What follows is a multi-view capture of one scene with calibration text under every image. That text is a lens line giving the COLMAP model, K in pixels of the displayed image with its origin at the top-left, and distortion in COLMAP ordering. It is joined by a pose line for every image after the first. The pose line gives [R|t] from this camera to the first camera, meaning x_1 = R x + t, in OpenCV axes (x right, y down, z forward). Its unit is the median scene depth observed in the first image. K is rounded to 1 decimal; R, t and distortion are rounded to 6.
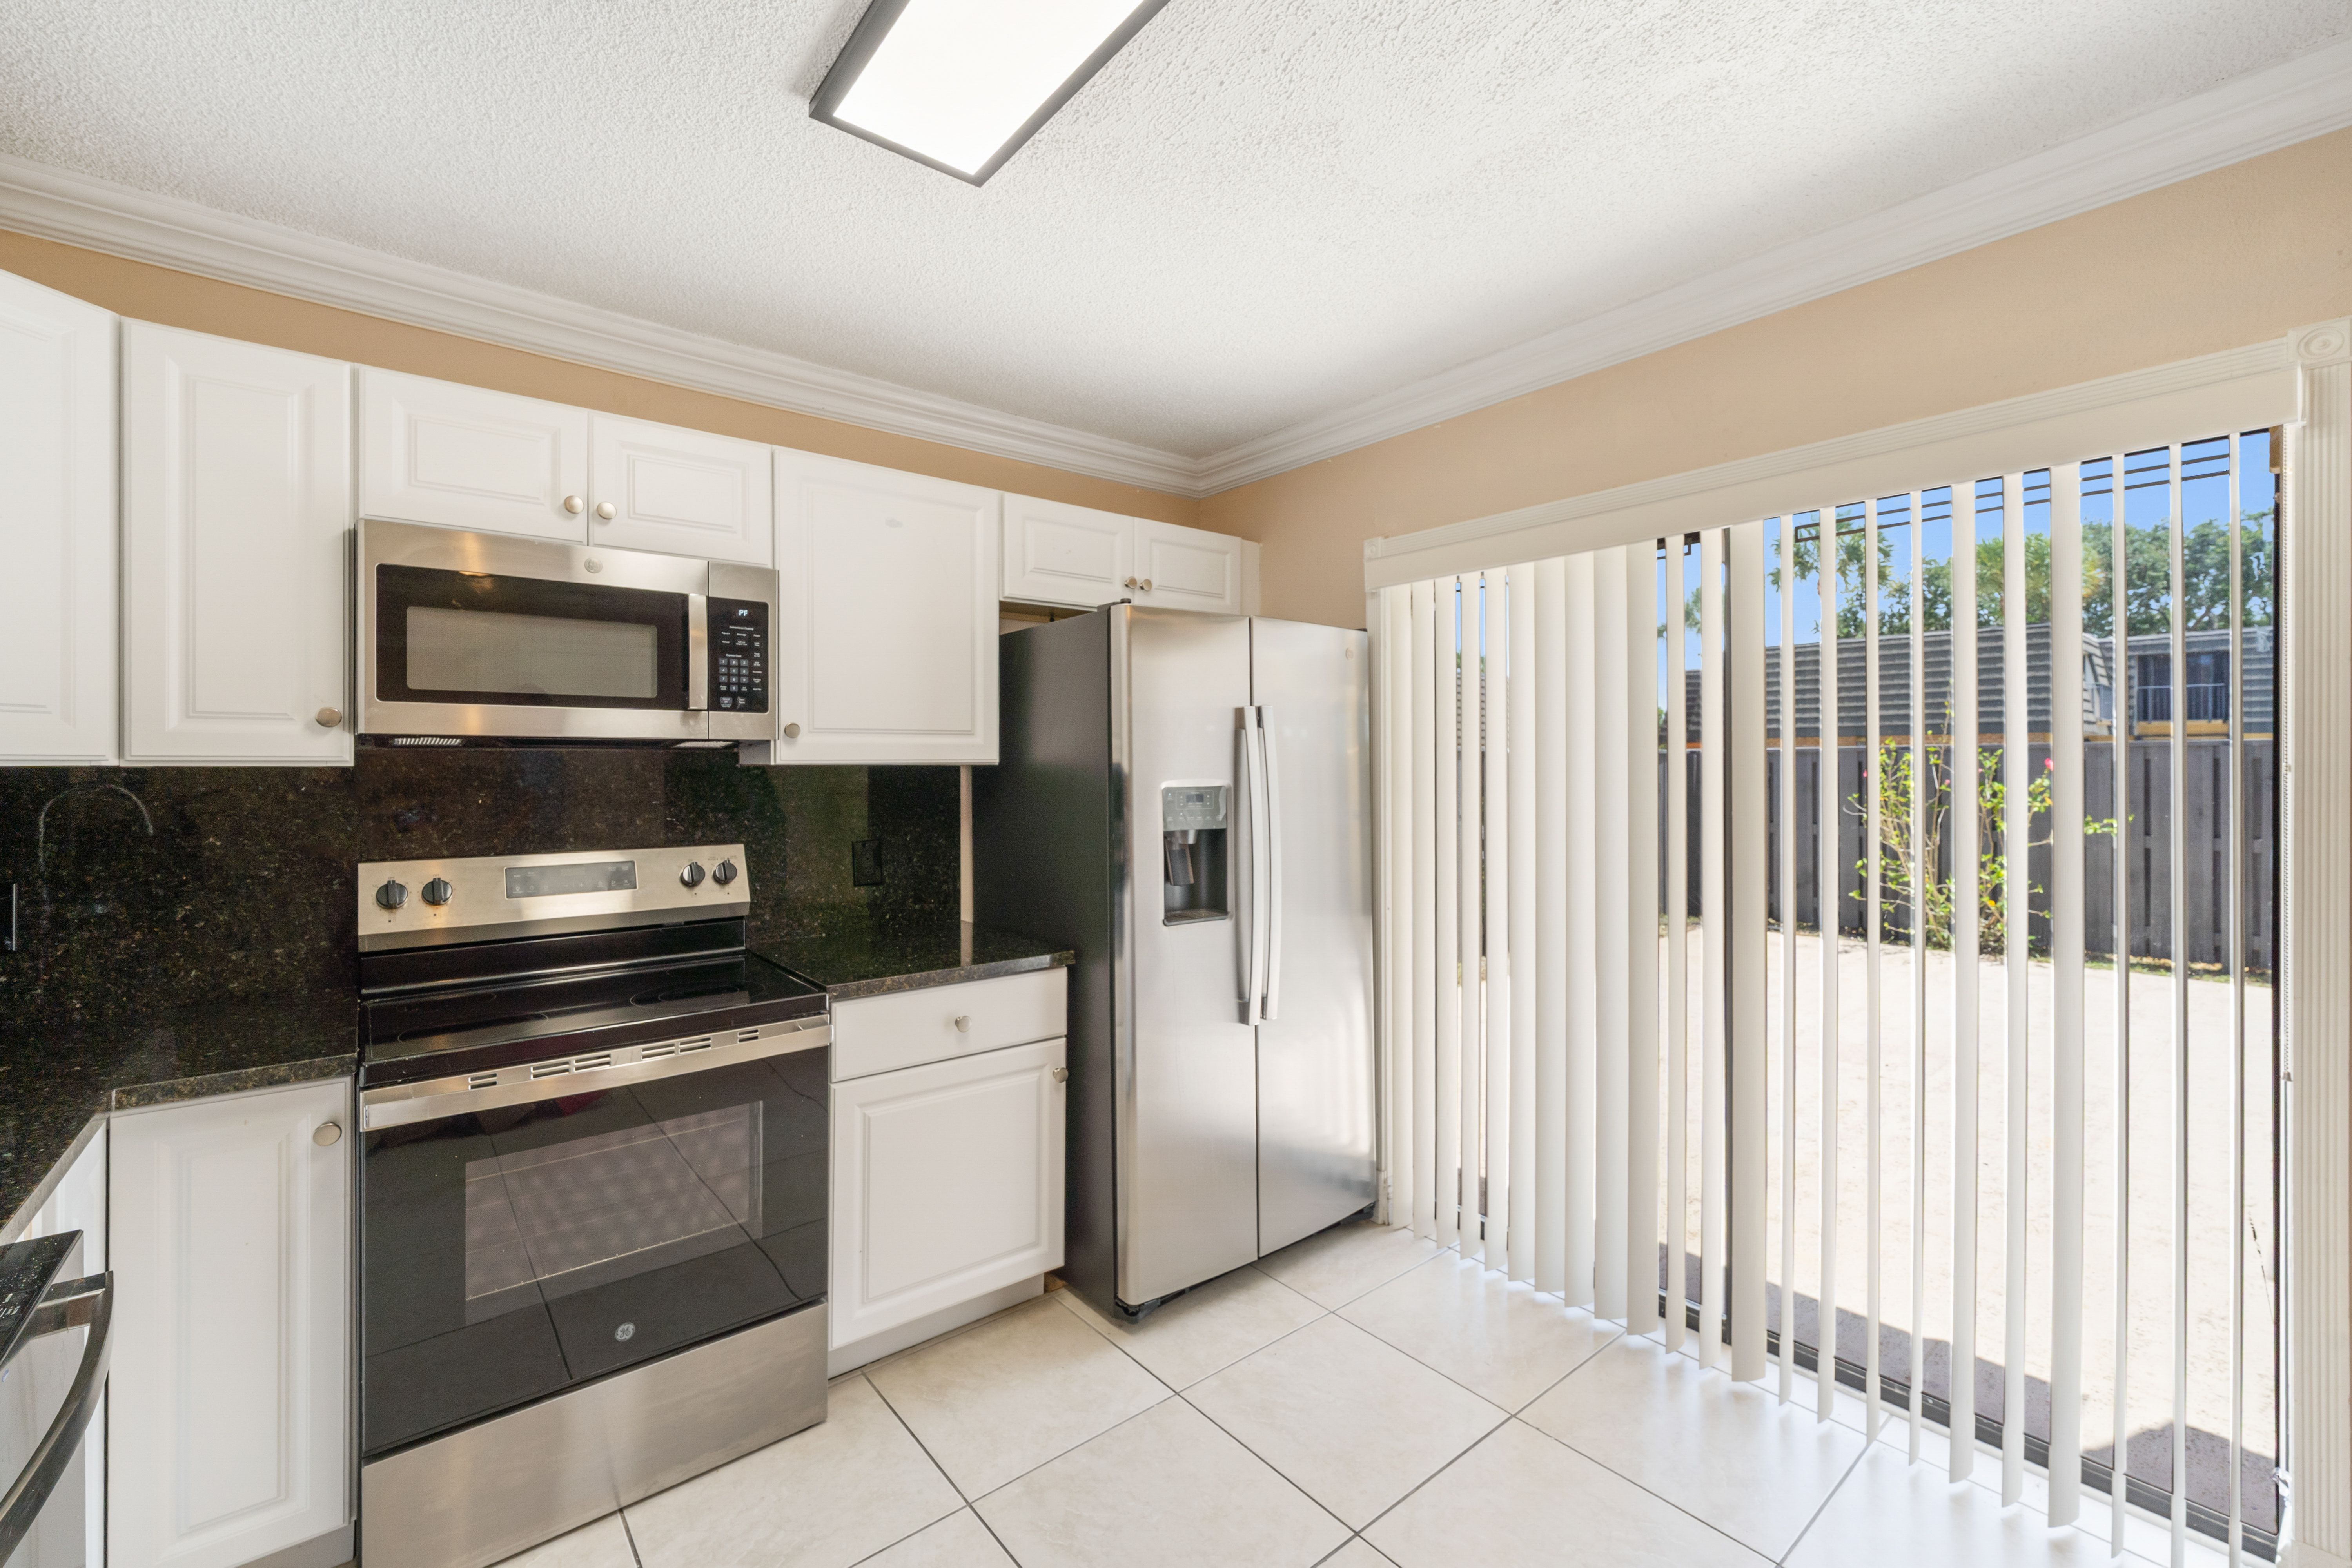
lens RADIAL K [[962.2, 0, 1173.3], [0, 962.2, 769.7], [0, 0, 1]] dist [0.002012, -0.001849]
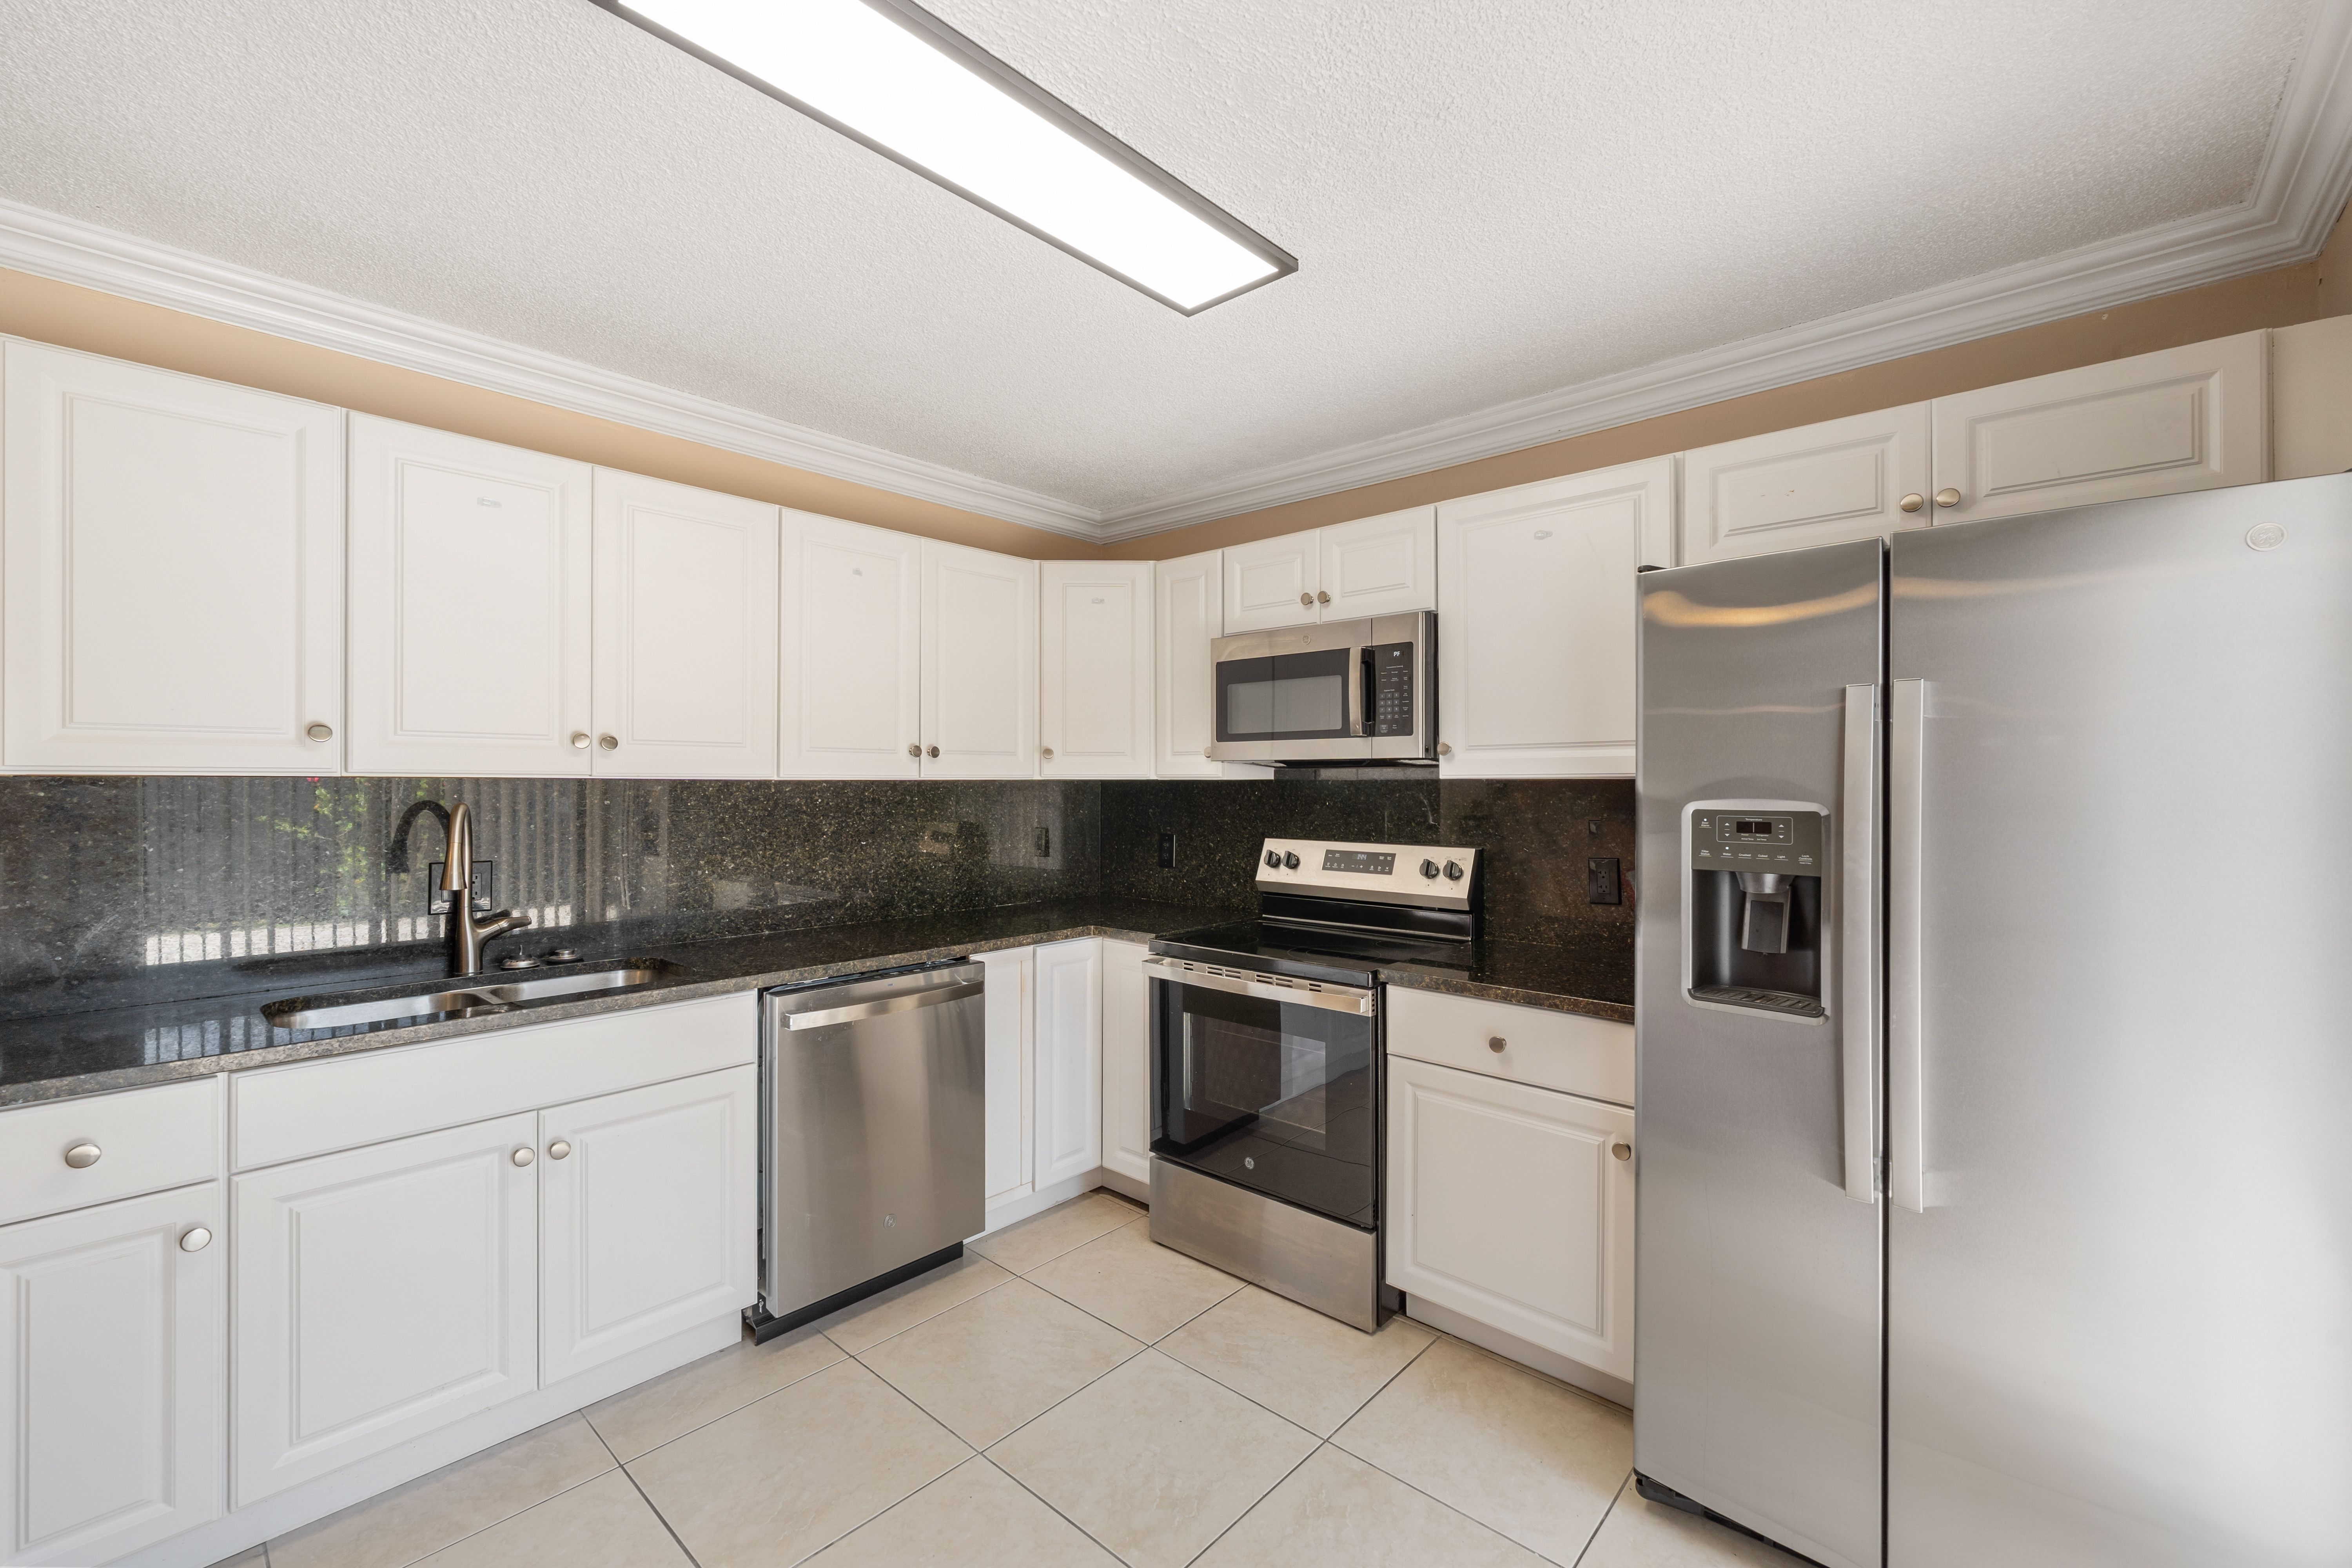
lens RADIAL K [[962.2, 0, 1174.7], [0, 962.2, 782.5], [0, 0, 1]] dist [0.002012, -0.001849]
pose [[0.158681, 0.003265, -0.987324, 0.709070], [-0.003659, 0.999990, 0.002719, -0.003184], [0.987323, 0.003181, 0.158691, 0.531562]]
